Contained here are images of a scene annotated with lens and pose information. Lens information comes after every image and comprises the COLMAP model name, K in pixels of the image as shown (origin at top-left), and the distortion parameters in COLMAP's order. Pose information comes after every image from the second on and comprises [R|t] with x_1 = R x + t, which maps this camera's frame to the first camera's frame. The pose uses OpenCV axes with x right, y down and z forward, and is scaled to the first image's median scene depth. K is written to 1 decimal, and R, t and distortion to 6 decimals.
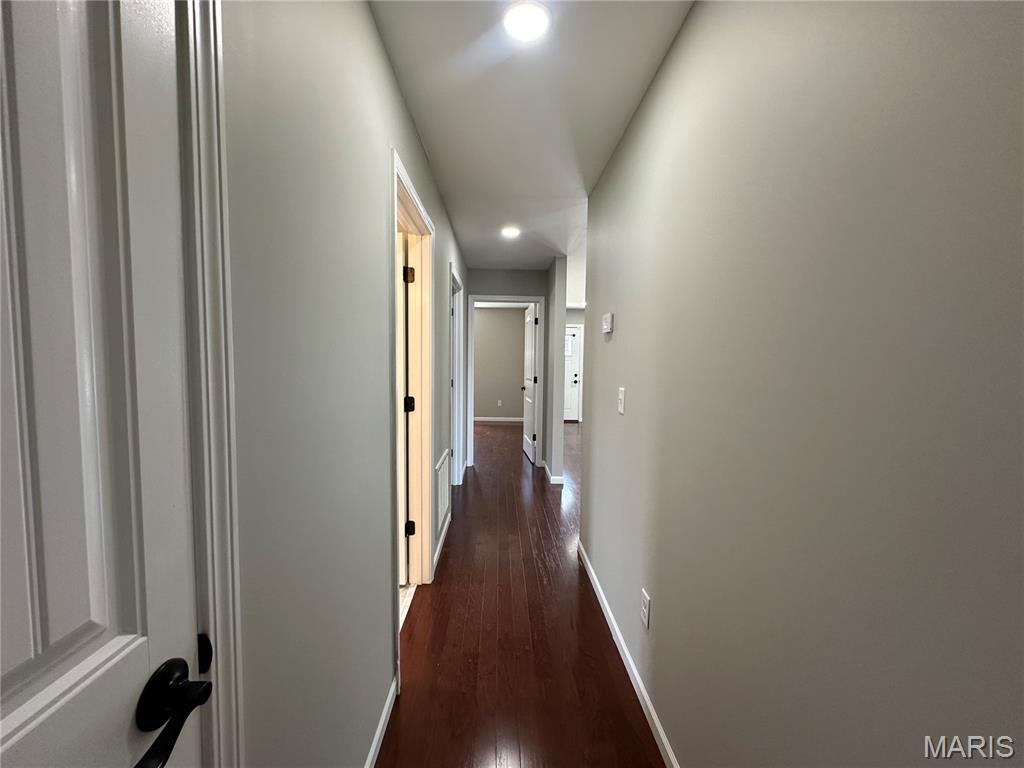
lens RADIAL K [[408.3, 0, 512.4], [0, 408.3, 386.7], [0, 0, 1]] dist [-0.004586, 0.000221]
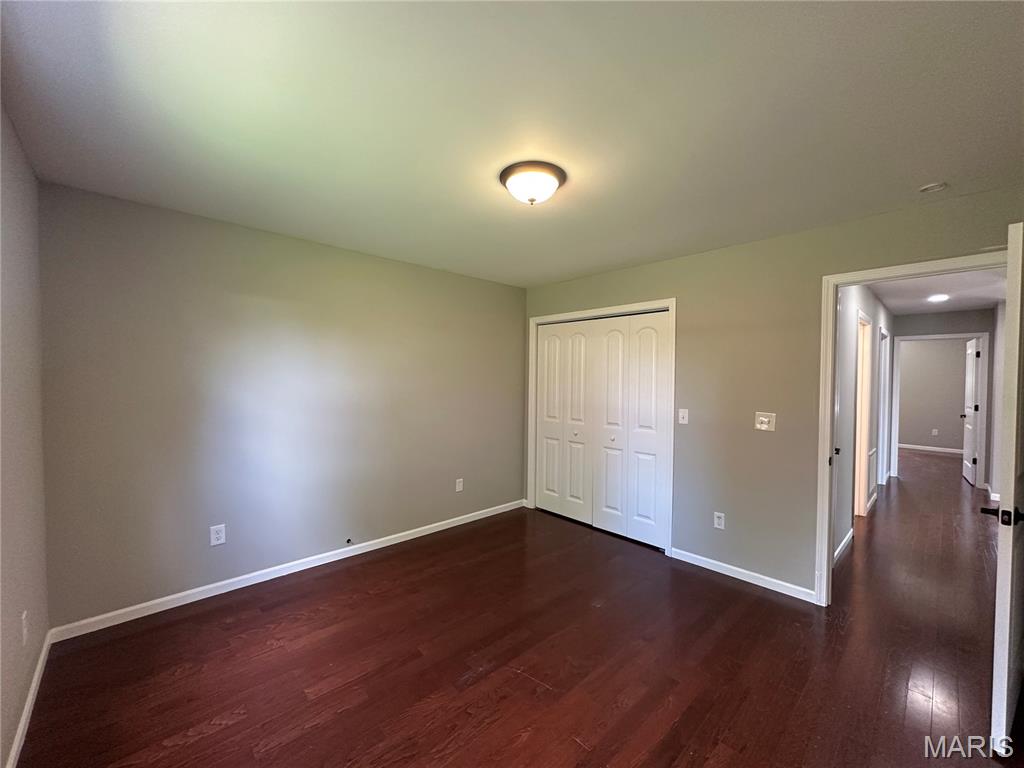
lens RADIAL K [[408.3, 0, 512.4], [0, 408.3, 386.7], [0, 0, 1]] dist [-0.004586, 0.000221]
pose [[0.657686, 0.006975, -0.753260, 0.057686], [-0.049468, 0.998199, -0.033948, 0.024715], [0.751667, 0.059590, 0.656846, -0.647628]]
